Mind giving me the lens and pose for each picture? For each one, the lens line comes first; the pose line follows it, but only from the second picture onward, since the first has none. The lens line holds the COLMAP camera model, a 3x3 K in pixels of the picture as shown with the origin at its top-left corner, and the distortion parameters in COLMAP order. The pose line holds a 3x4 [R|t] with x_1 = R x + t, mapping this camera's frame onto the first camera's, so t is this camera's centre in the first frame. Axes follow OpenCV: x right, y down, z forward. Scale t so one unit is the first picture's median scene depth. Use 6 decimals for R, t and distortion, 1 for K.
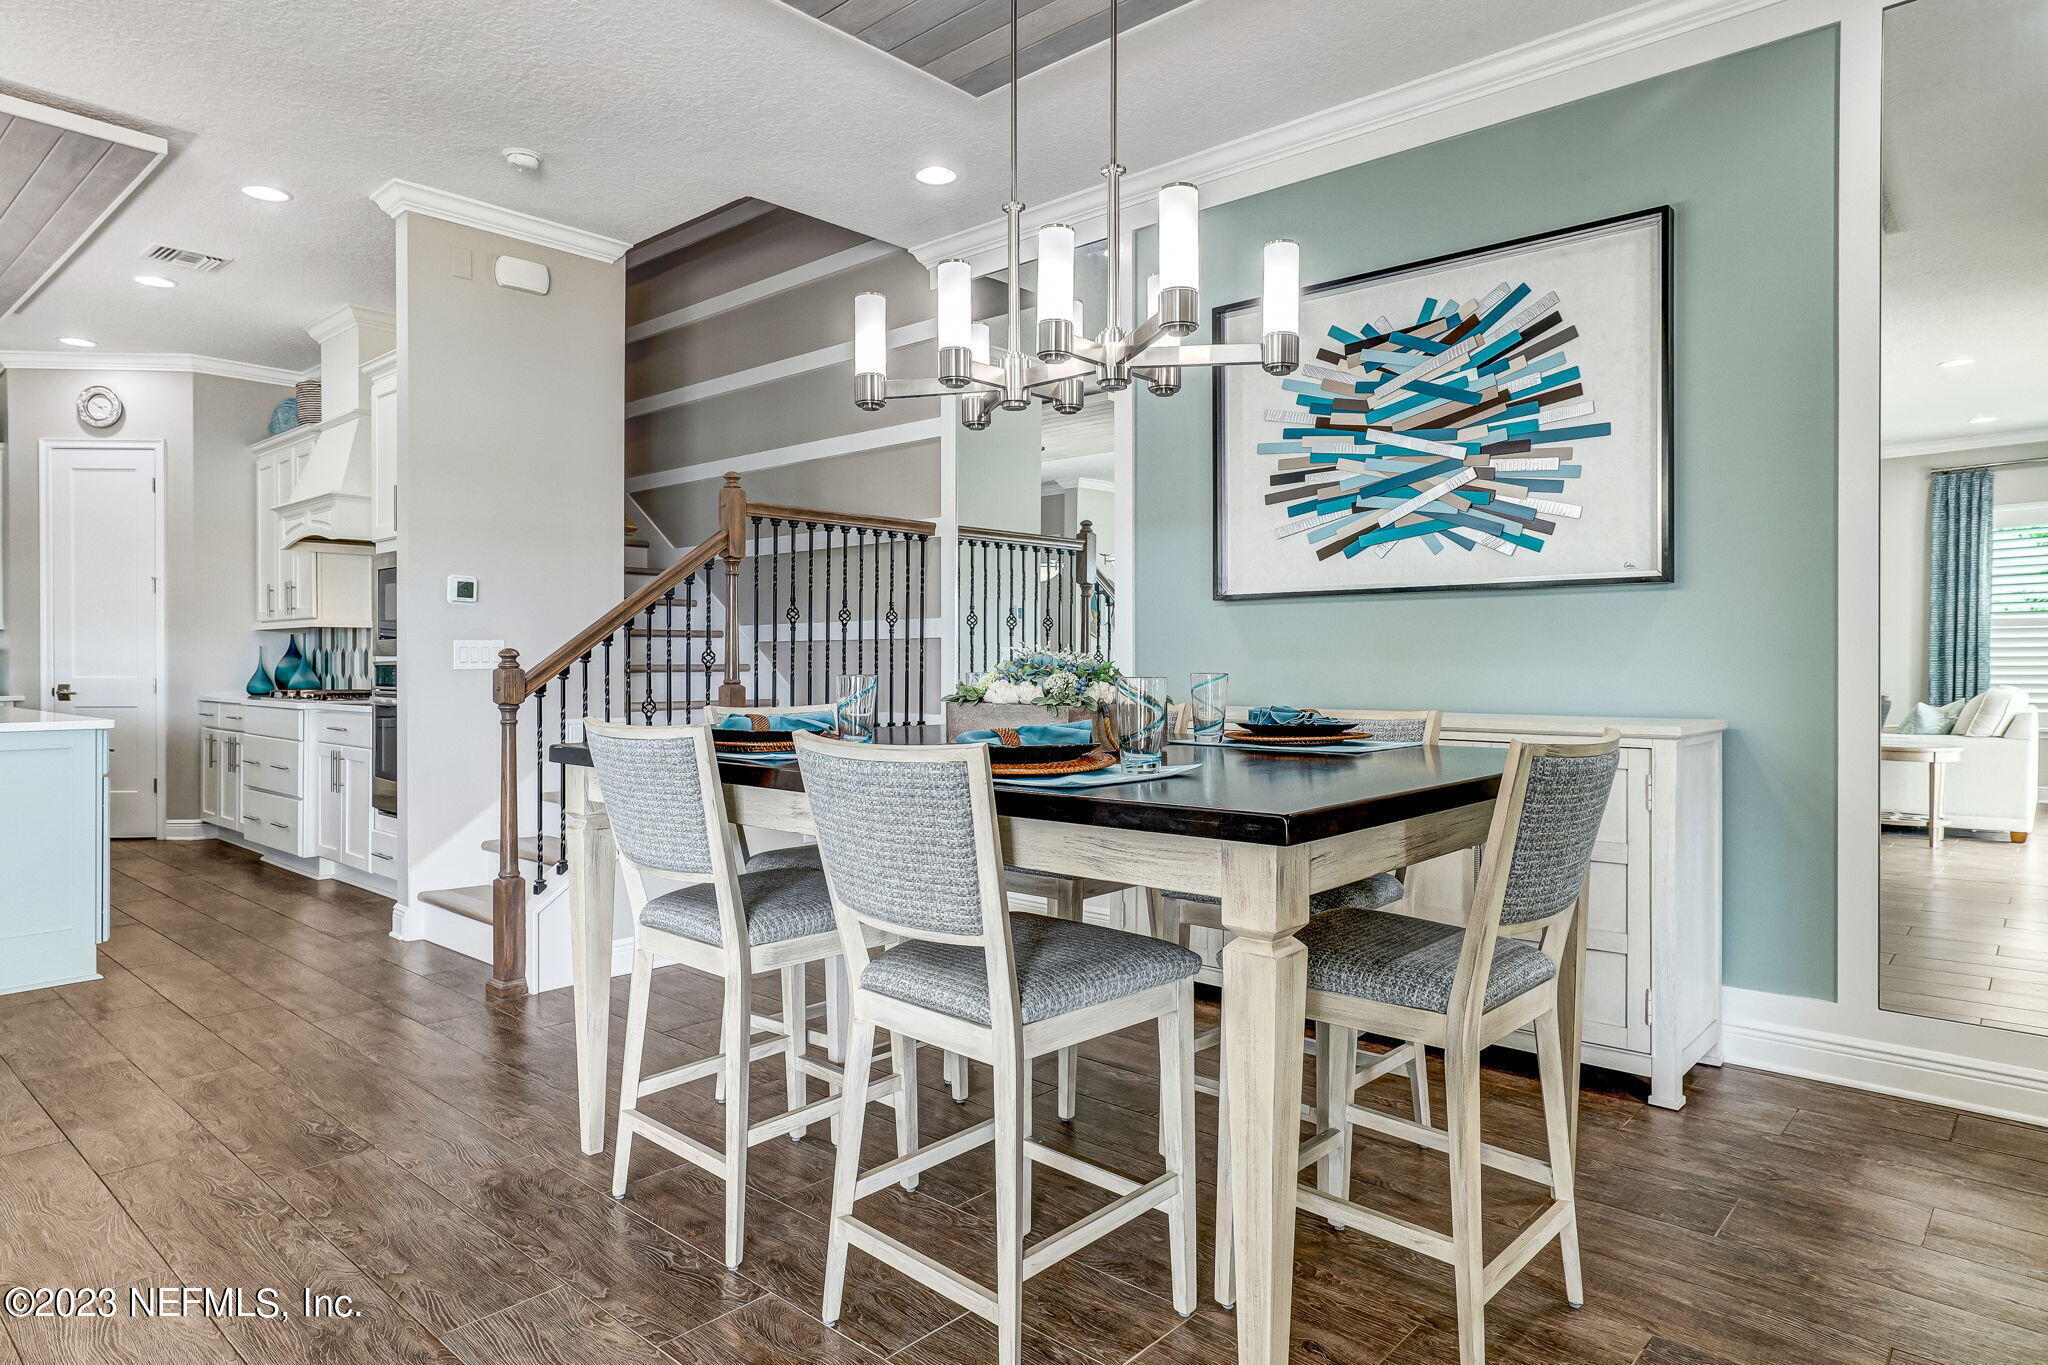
lens RADIAL K [[1211.2, 0, 1039.0], [0, 1211.2, 672.3], [0, 0, 1]] dist [-0.047099, 0.020666]
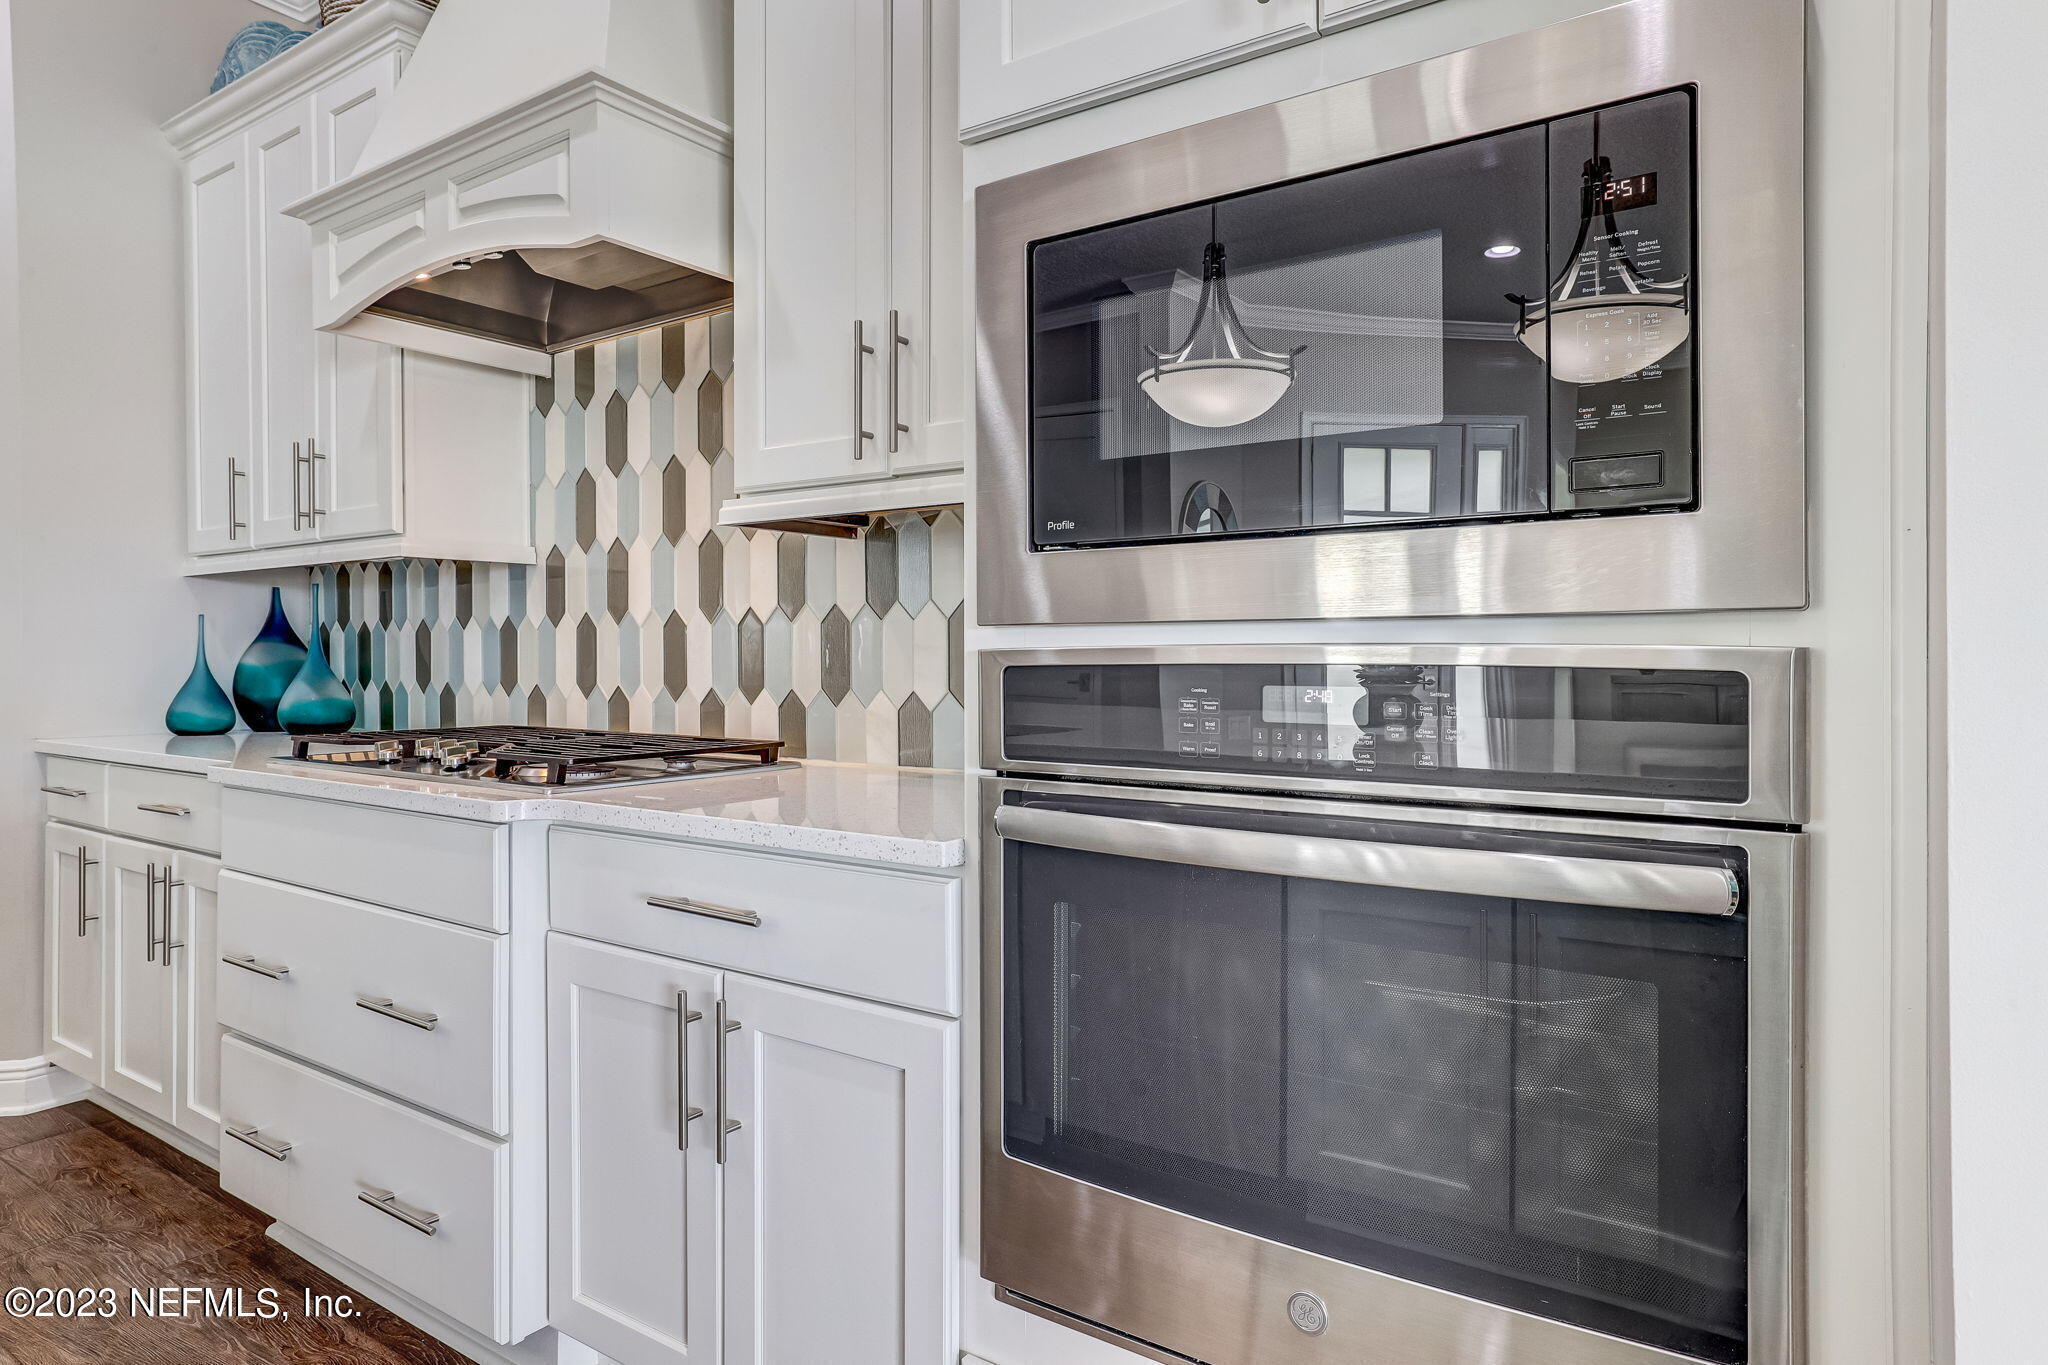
lens RADIAL K [[1211.2, 0, 1040.1], [0, 1211.2, 663.1], [0, 0, 1]] dist [-0.047099, 0.020666]
pose [[0.992474, -0.000948, 0.122449, -0.572973], [0.001264, 0.999996, -0.002501, -0.005480], [-0.122446, 0.002637, 0.992472, 0.768184]]
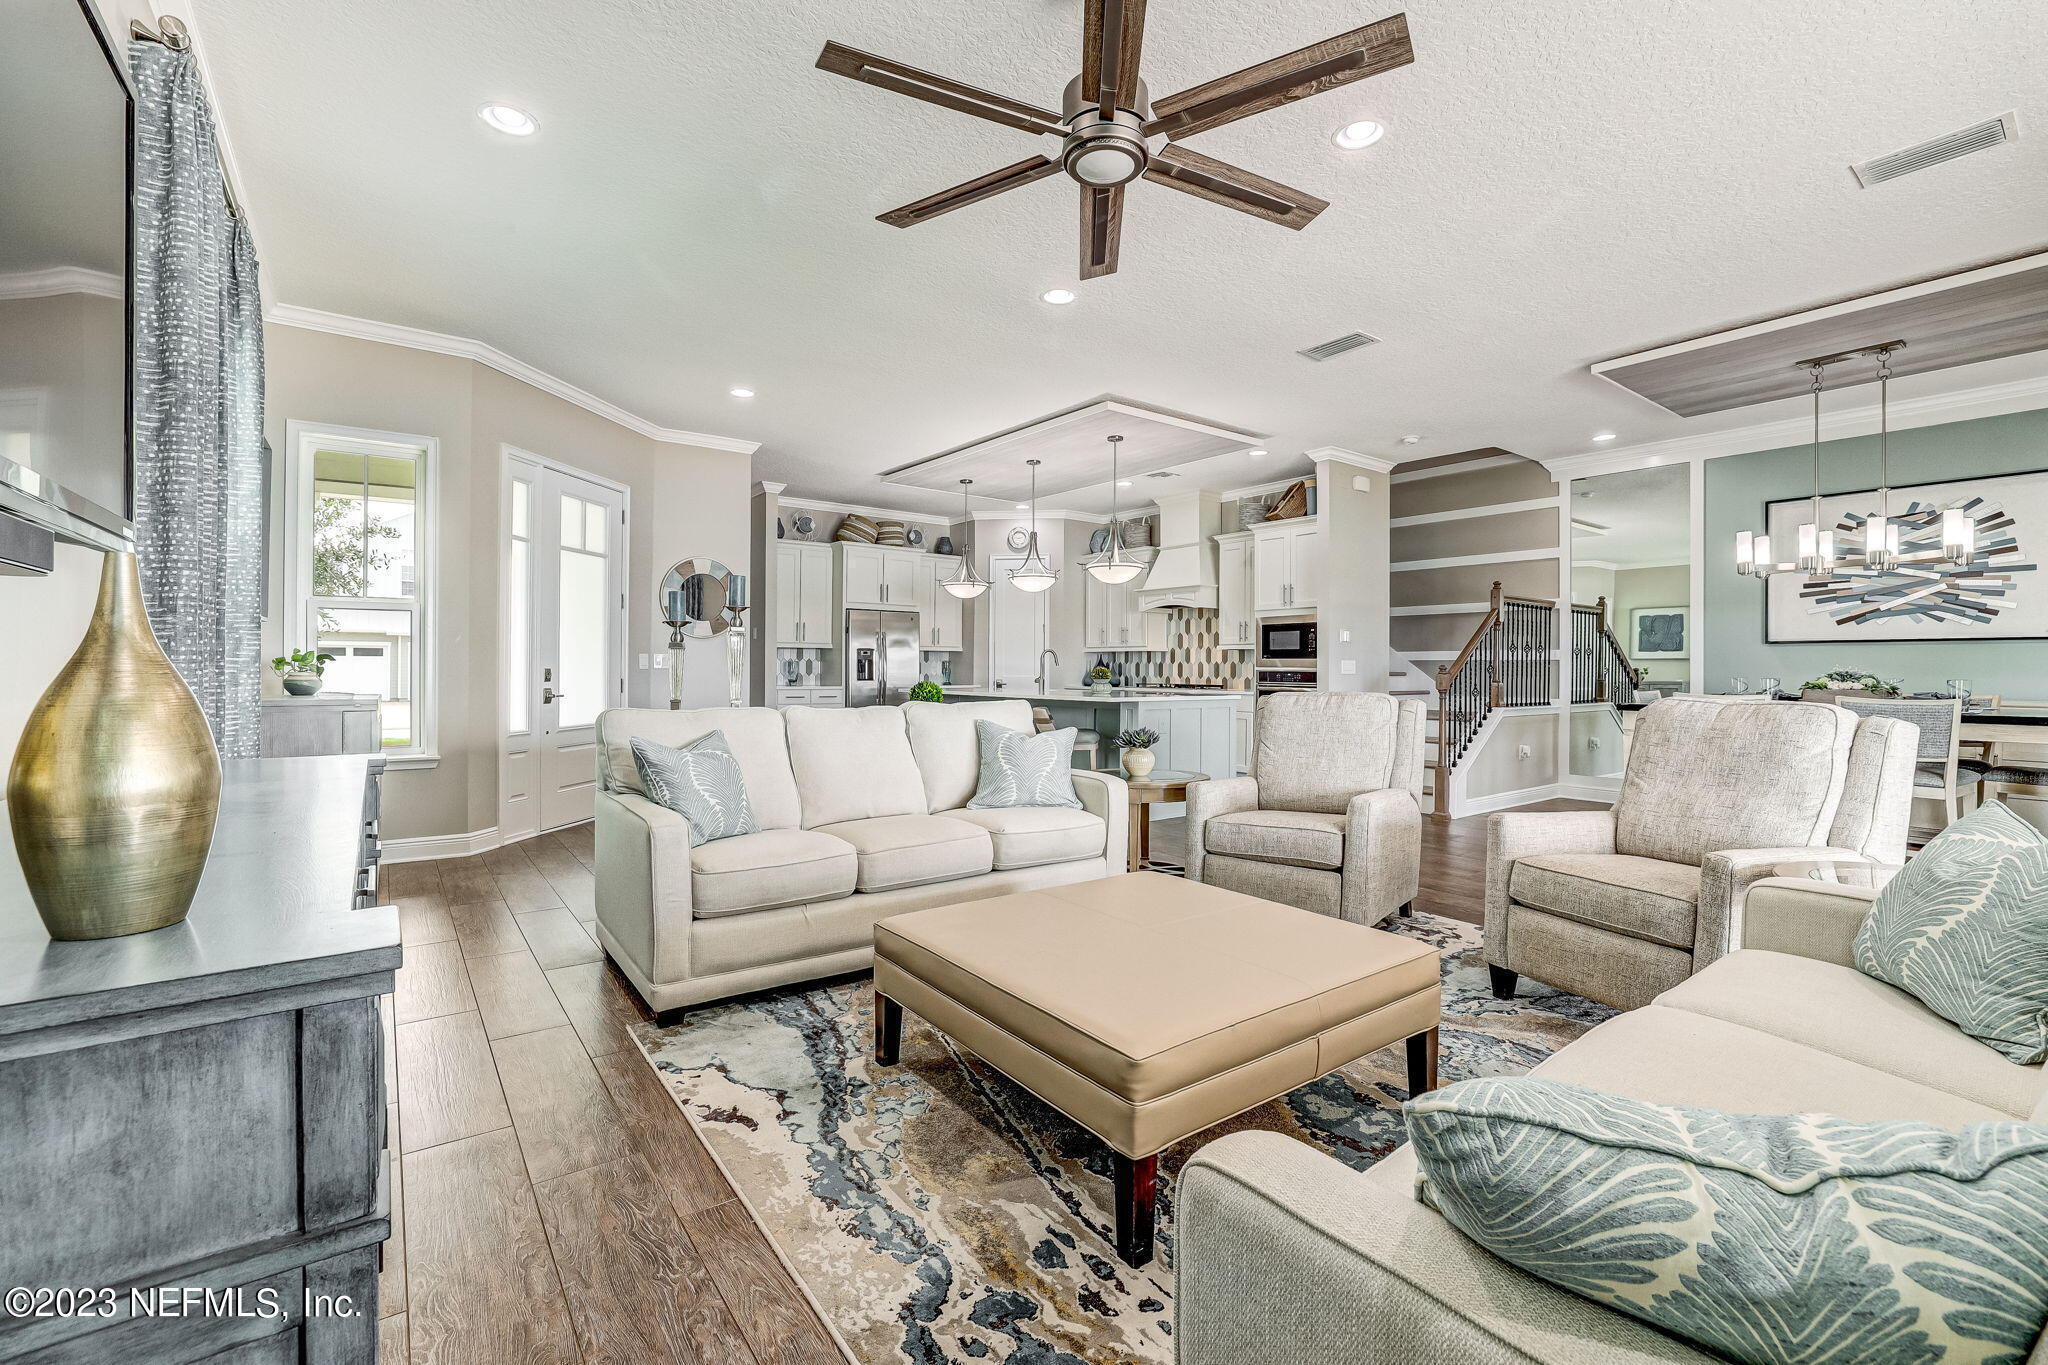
lens RADIAL K [[891.5, 0, 1051.6], [0, 891.5, 671.8], [0, 0, 1]] dist [-0.005710, 0.002018]
pose [[0.983968, 0.008917, -0.178122, -0.629842], [-0.010362, 0.999920, -0.007187, 0.009453], [0.178044, 0.008918, 0.983982, -0.569459]]
